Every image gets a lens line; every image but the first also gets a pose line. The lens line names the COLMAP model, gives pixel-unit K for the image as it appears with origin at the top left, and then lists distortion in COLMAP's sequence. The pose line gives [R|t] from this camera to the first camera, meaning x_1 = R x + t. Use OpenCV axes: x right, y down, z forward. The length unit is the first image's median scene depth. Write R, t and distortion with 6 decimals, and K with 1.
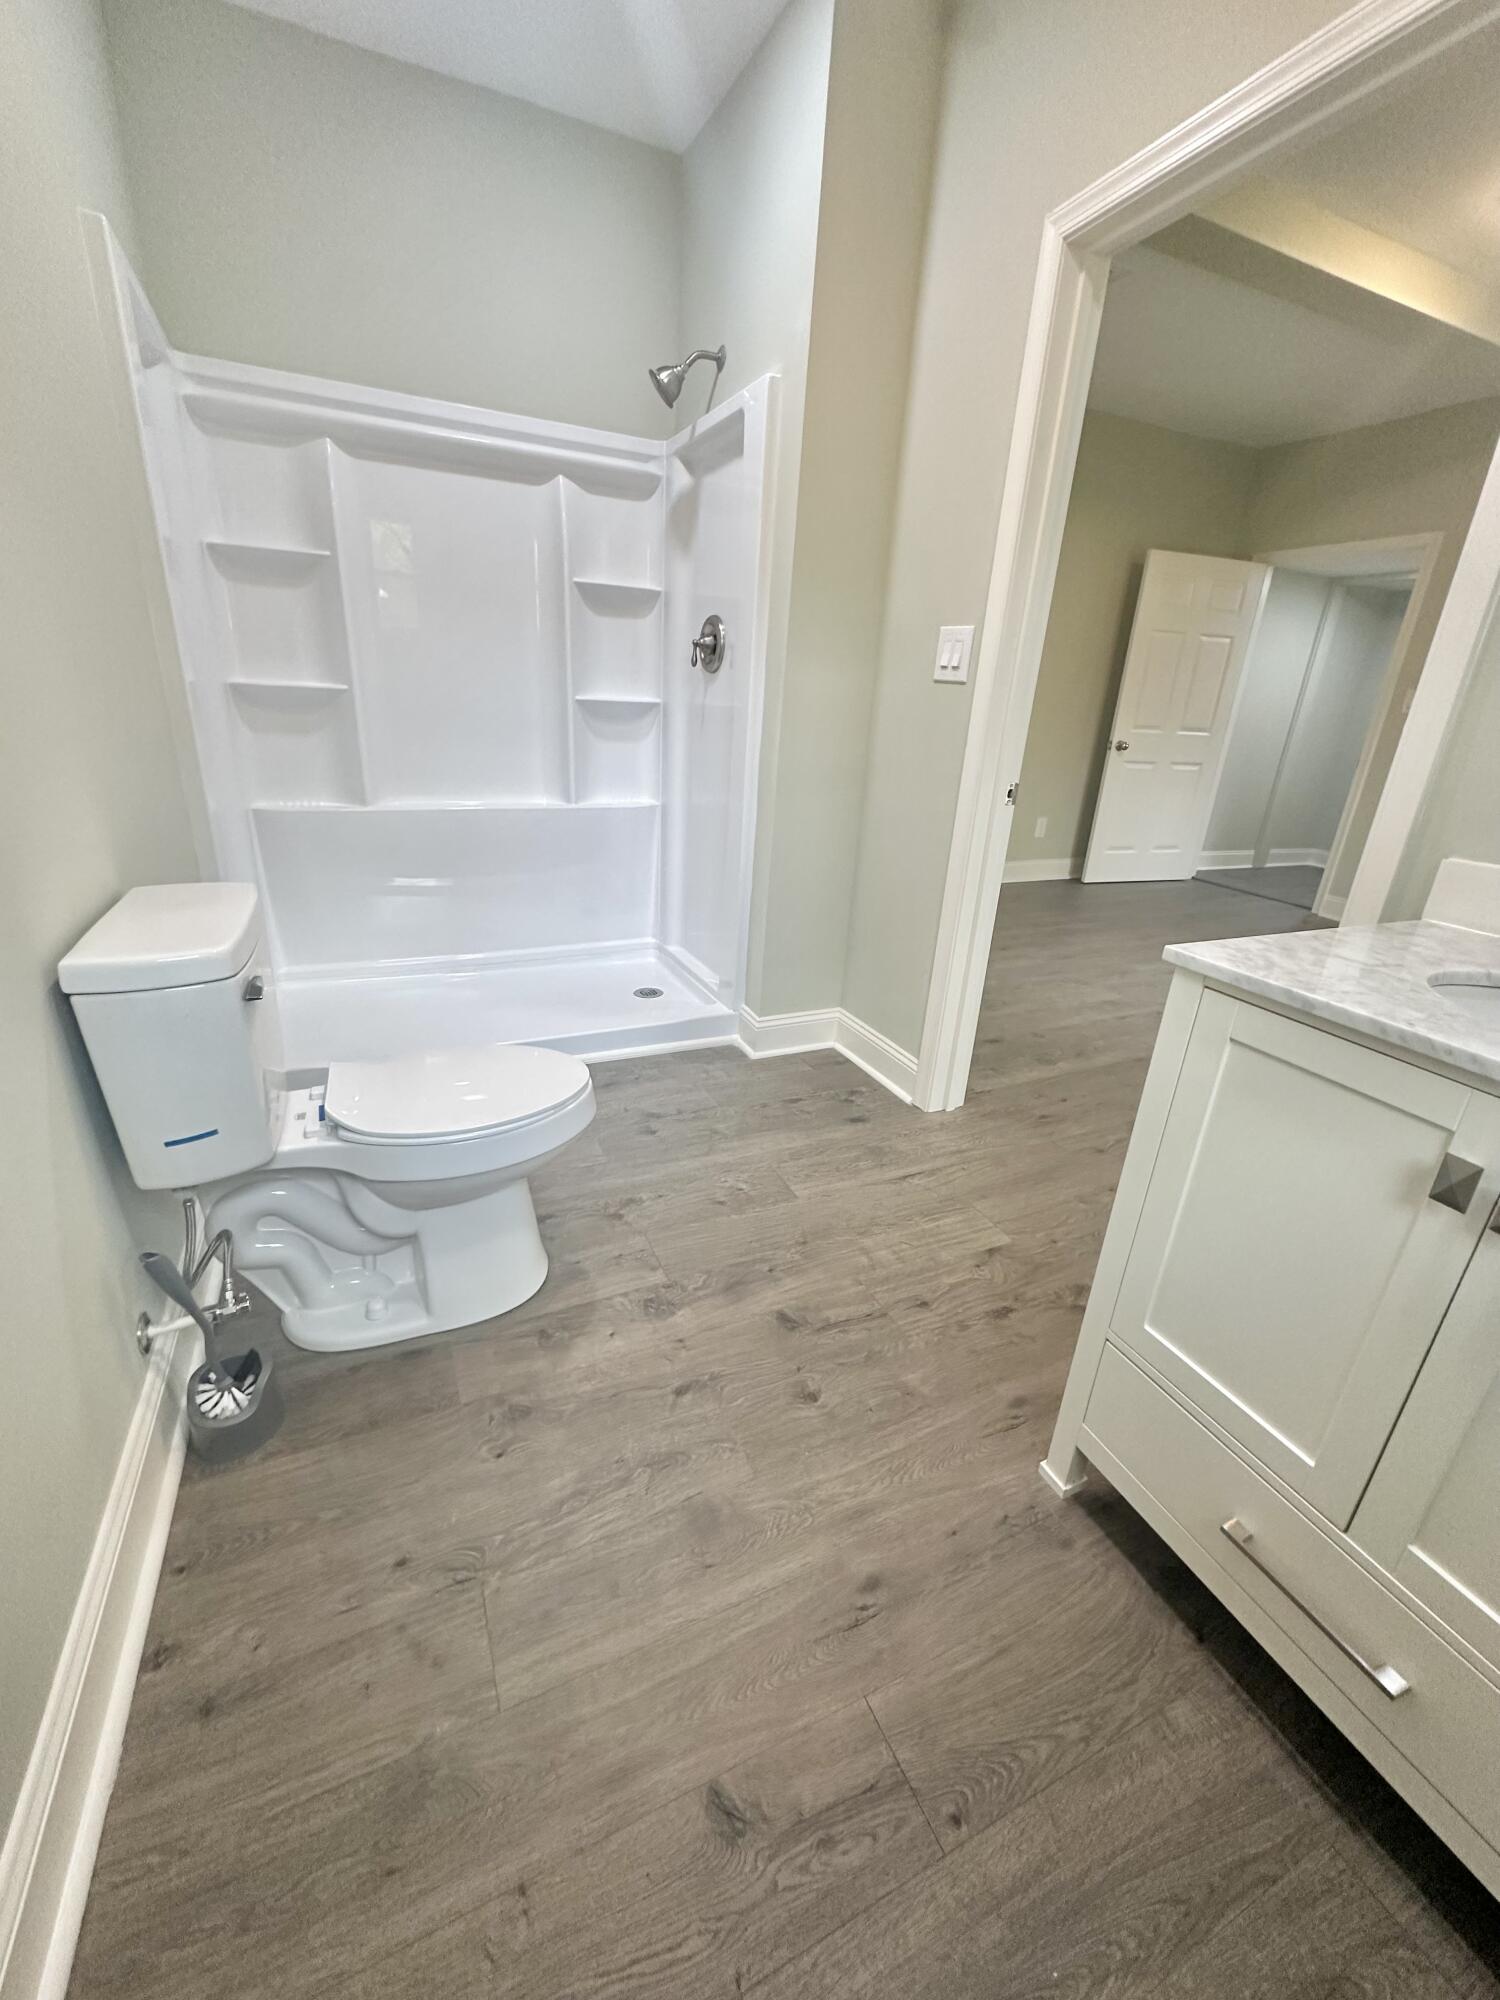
lens RADIAL K [[799.4, 0, 747.2], [0, 799.4, 999.7], [0, 0, 1]] dist [-0.002429, 0.000821]
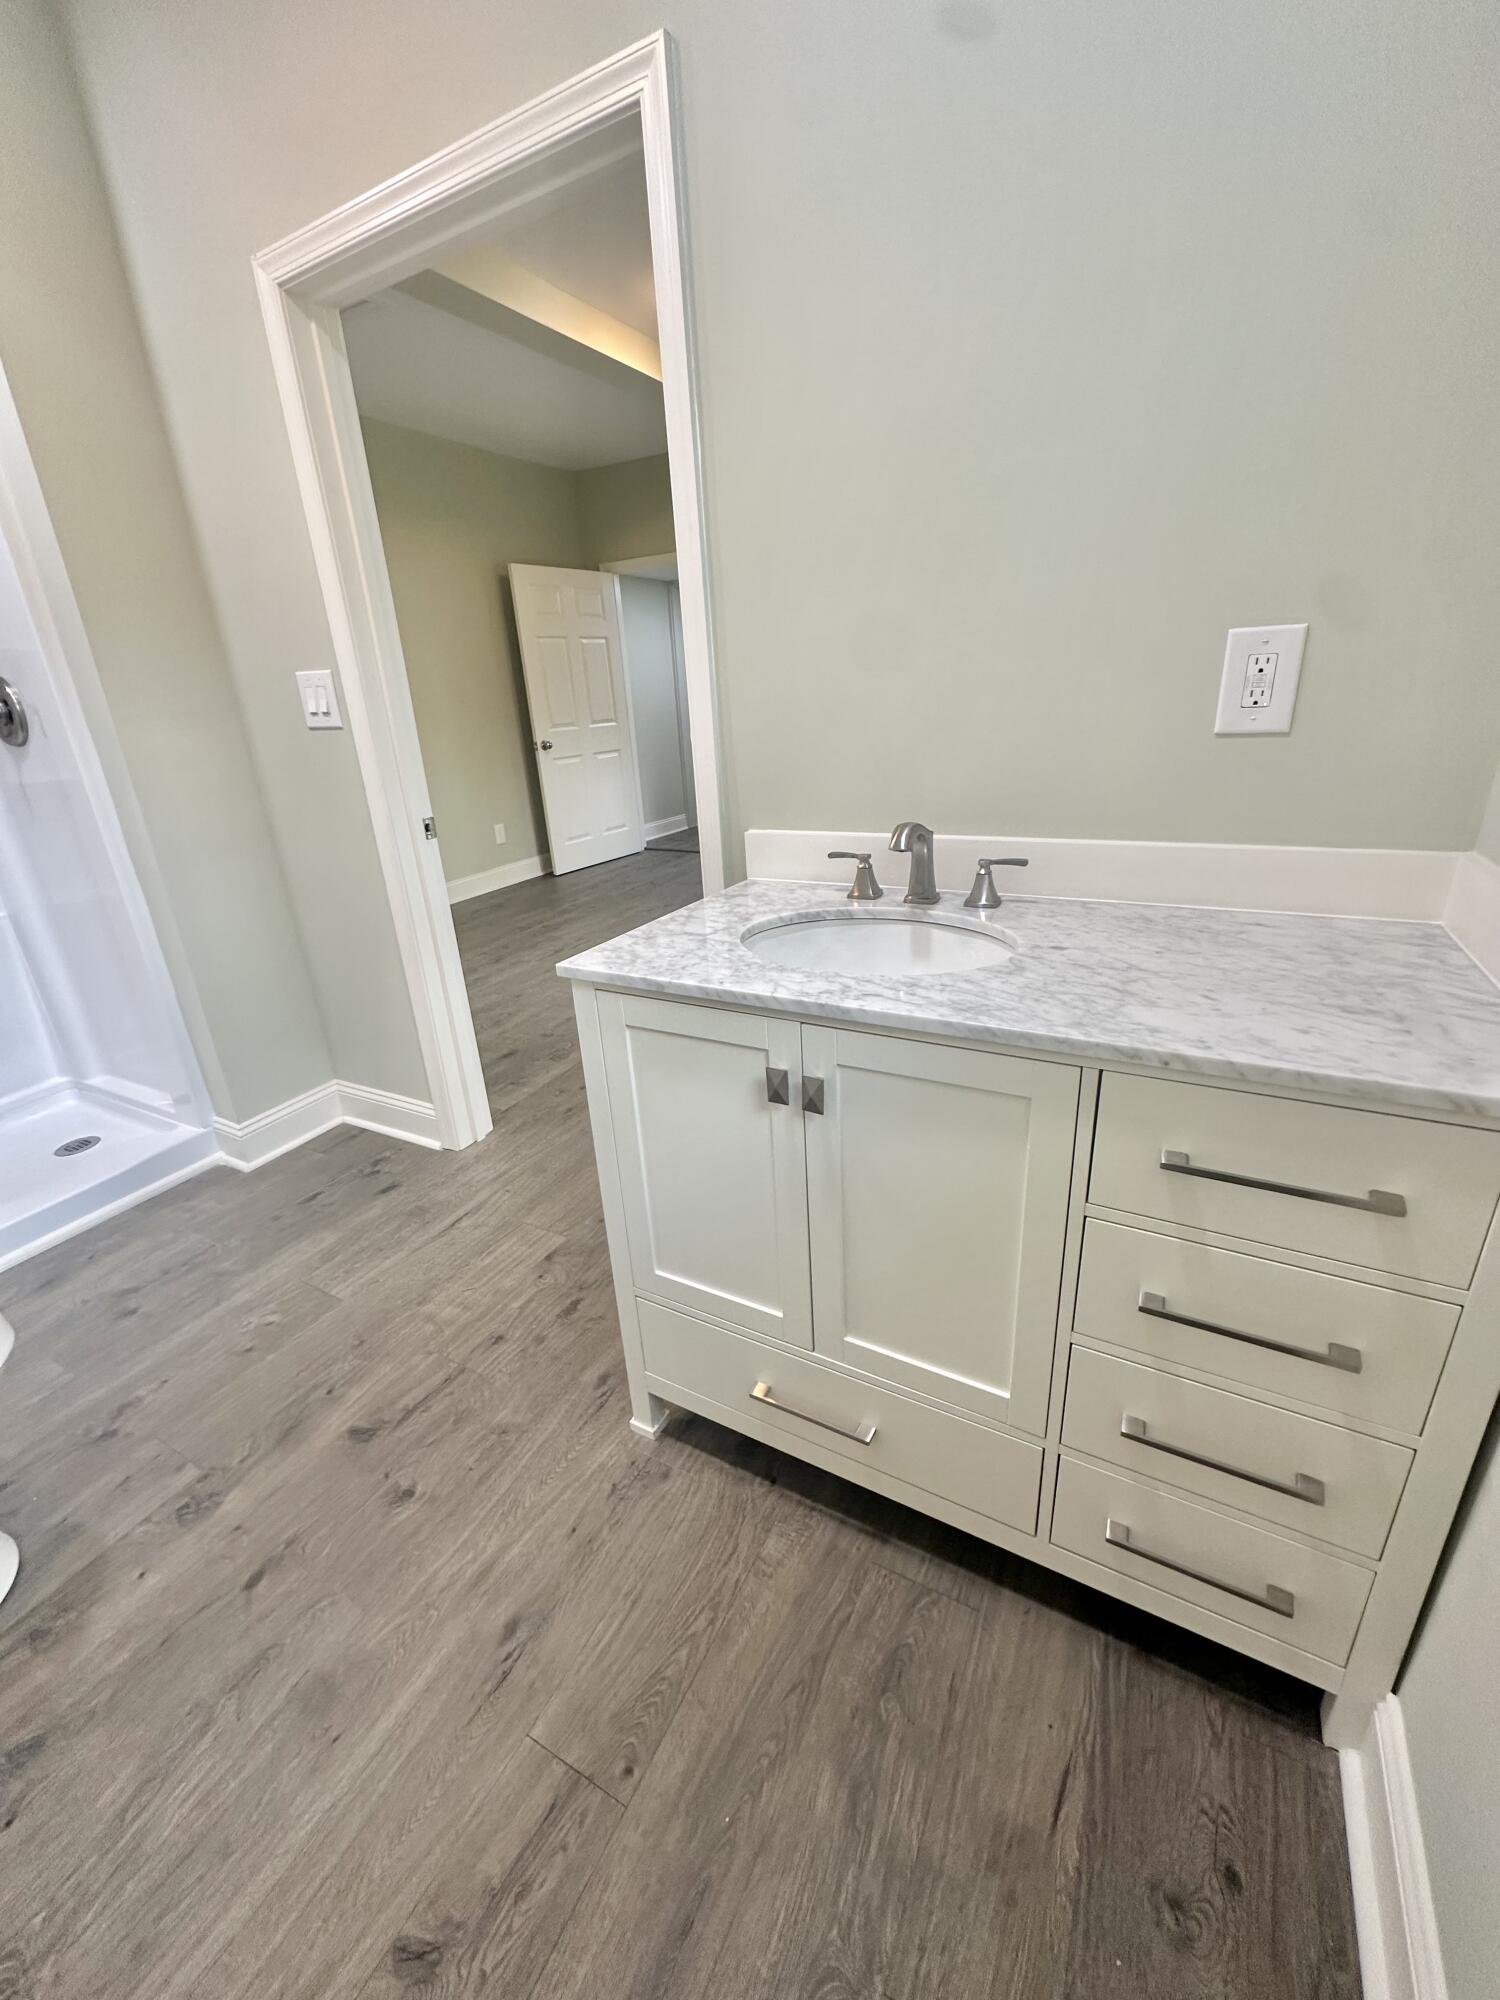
lens RADIAL K [[799.4, 0, 747.2], [0, 799.4, 999.7], [0, 0, 1]] dist [-0.002429, 0.000821]
pose [[0.797505, -0.306988, 0.519369, 0.080230], [0.307297, 0.947518, 0.088194, -0.022512], [-0.519186, 0.089266, 0.849987, -0.071994]]
